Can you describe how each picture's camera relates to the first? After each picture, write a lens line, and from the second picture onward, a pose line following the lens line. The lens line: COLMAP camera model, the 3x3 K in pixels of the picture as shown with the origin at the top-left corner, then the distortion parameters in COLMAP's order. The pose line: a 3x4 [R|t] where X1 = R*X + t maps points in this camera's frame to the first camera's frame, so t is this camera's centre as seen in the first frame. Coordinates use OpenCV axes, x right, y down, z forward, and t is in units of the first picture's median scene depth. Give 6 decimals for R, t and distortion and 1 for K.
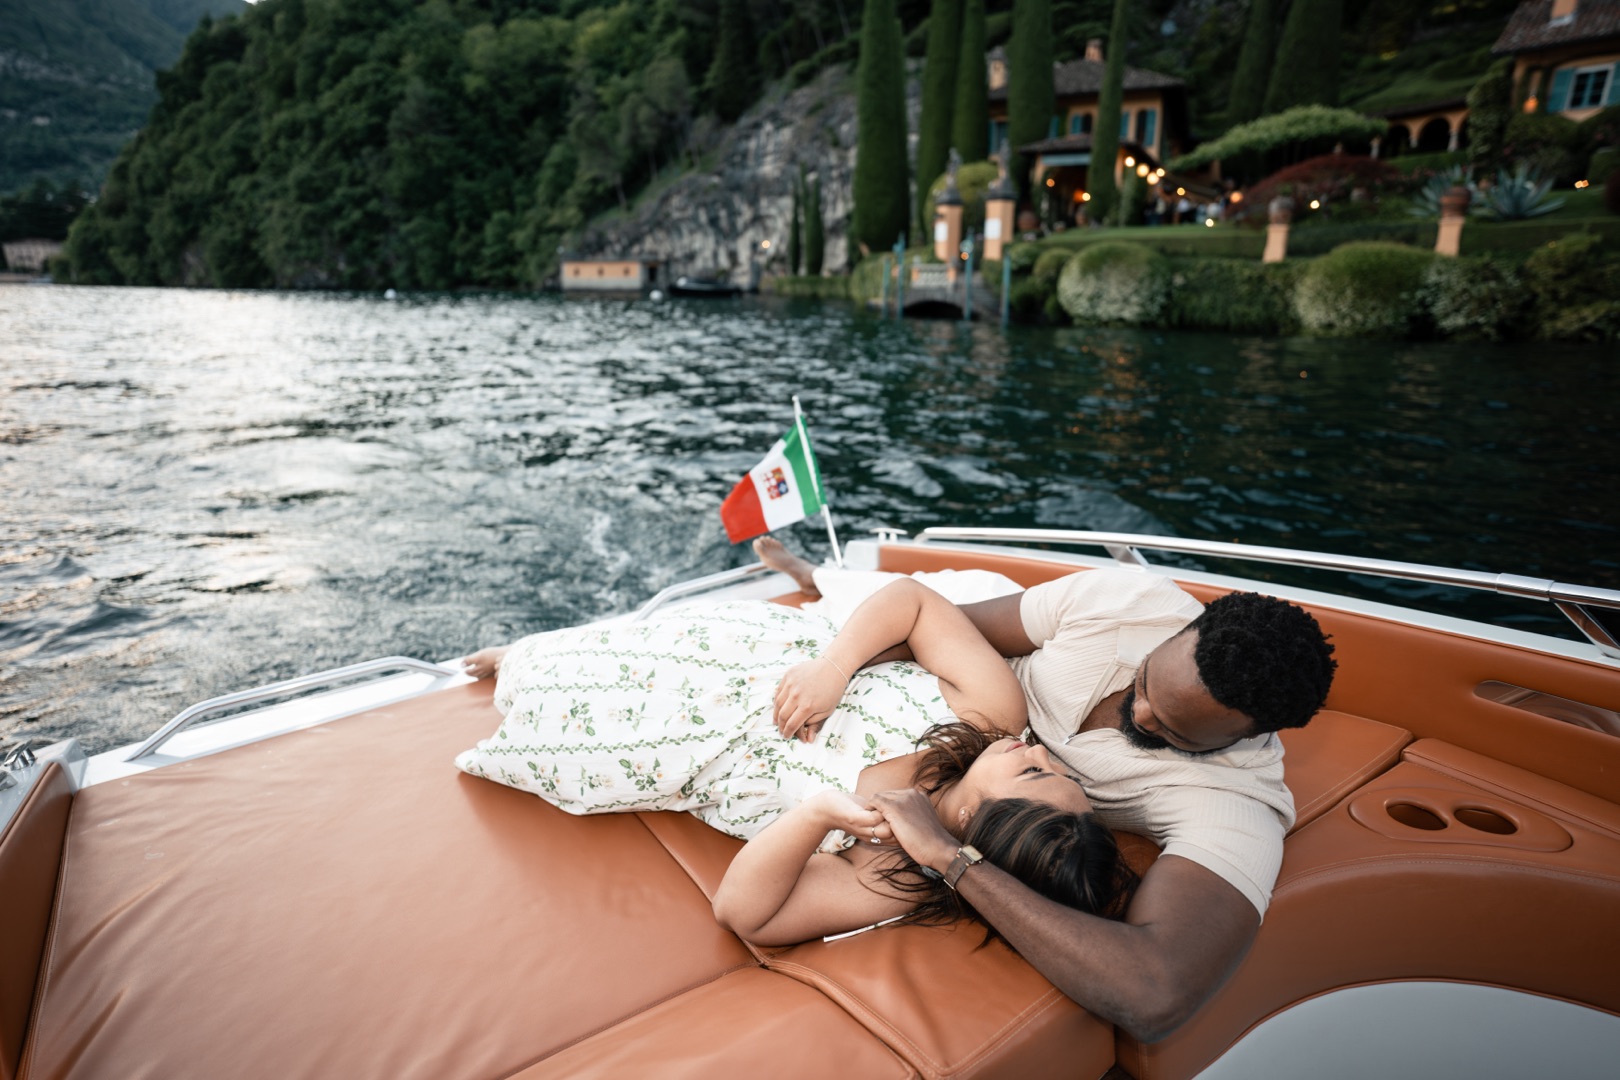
lens RADIAL K [[885.9, 0, 807.5], [0, 885.9, 532.7], [0, 0, 1]] dist [-0.048809, 0.035709]
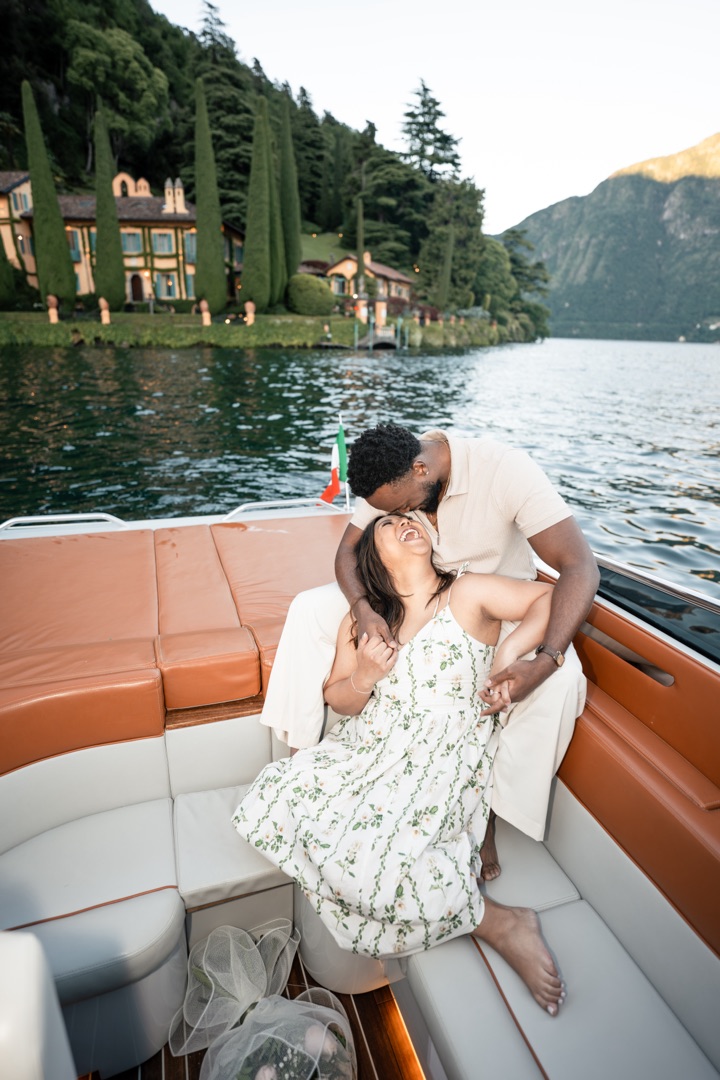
lens RADIAL K [[590.6, 0, 358.9], [0, 590.6, 545.4], [0, 0, 1]] dist [-0.048809, 0.035709]
pose [[-0.357860, -0.331971, 0.872772, -0.565578], [0.231993, 0.873756, 0.427469, -0.189758], [-0.904497, 0.355451, -0.235668, 0.646232]]
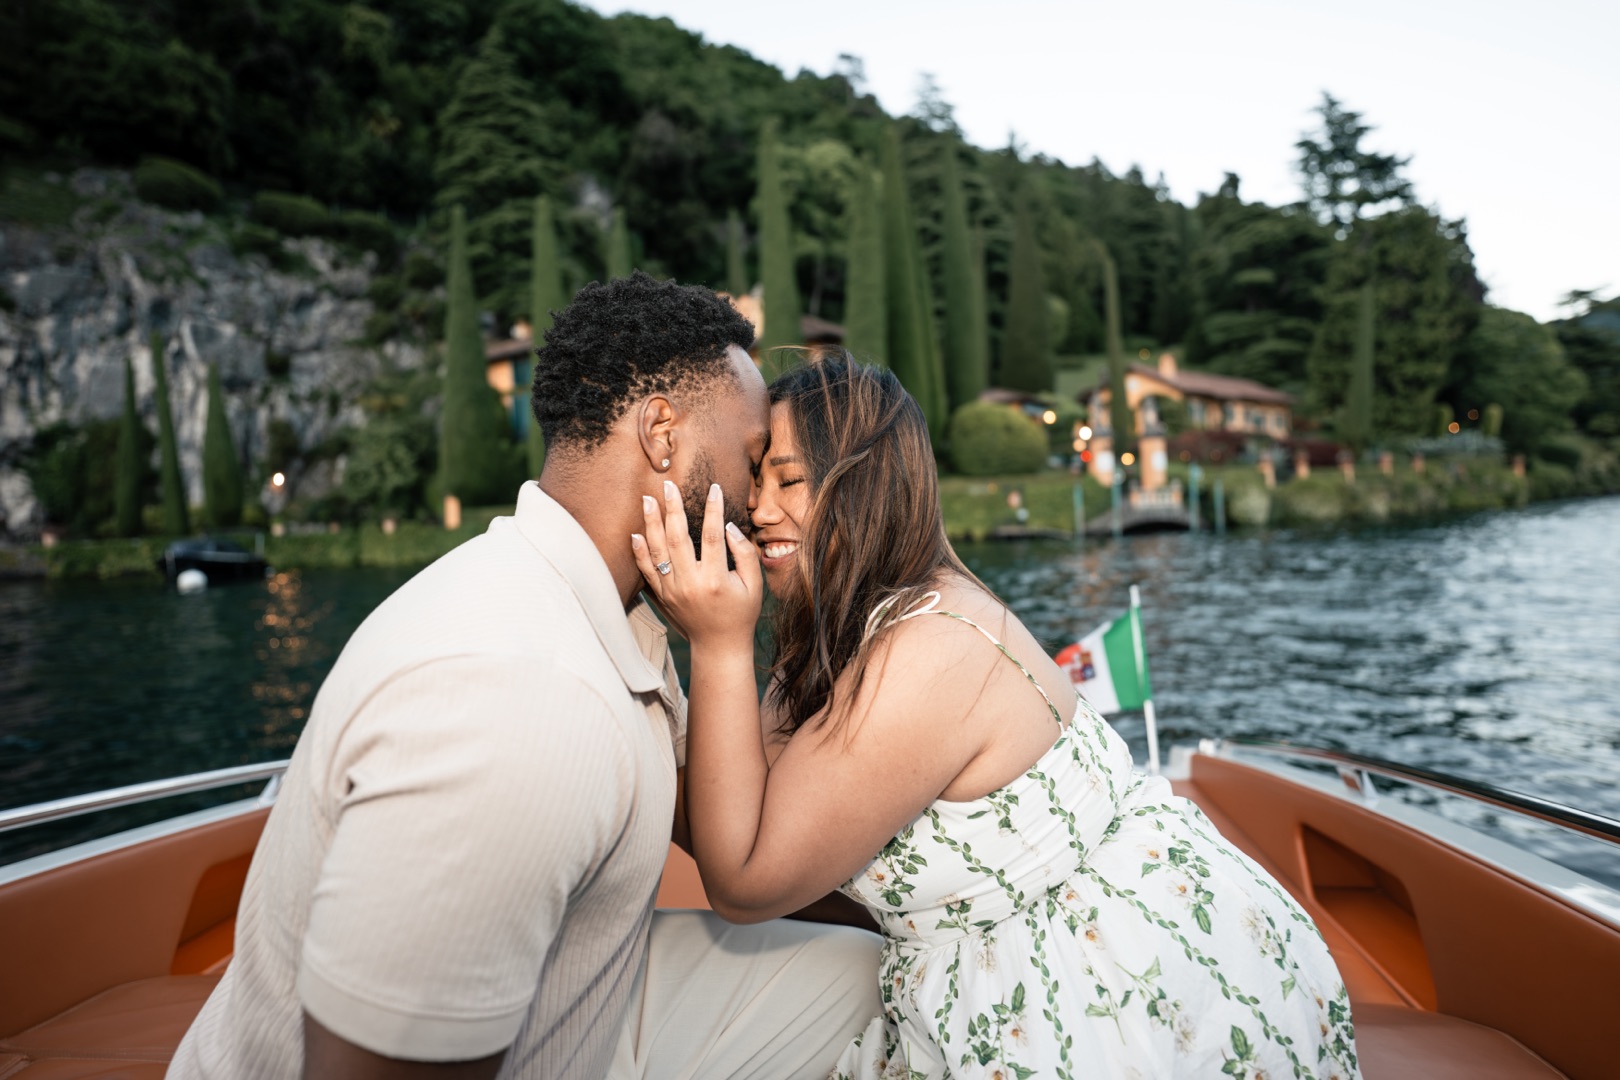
lens RADIAL K [[885.9, 0, 802.0], [0, 885.9, 539.1], [0, 0, 1]] dist [-0.048809, 0.035709]
pose [[0.156897, -0.033788, 0.987037, -0.404938], [0.312634, 0.949718, -0.017185, -0.141742], [-0.936826, 0.311277, 0.159571, 0.490246]]
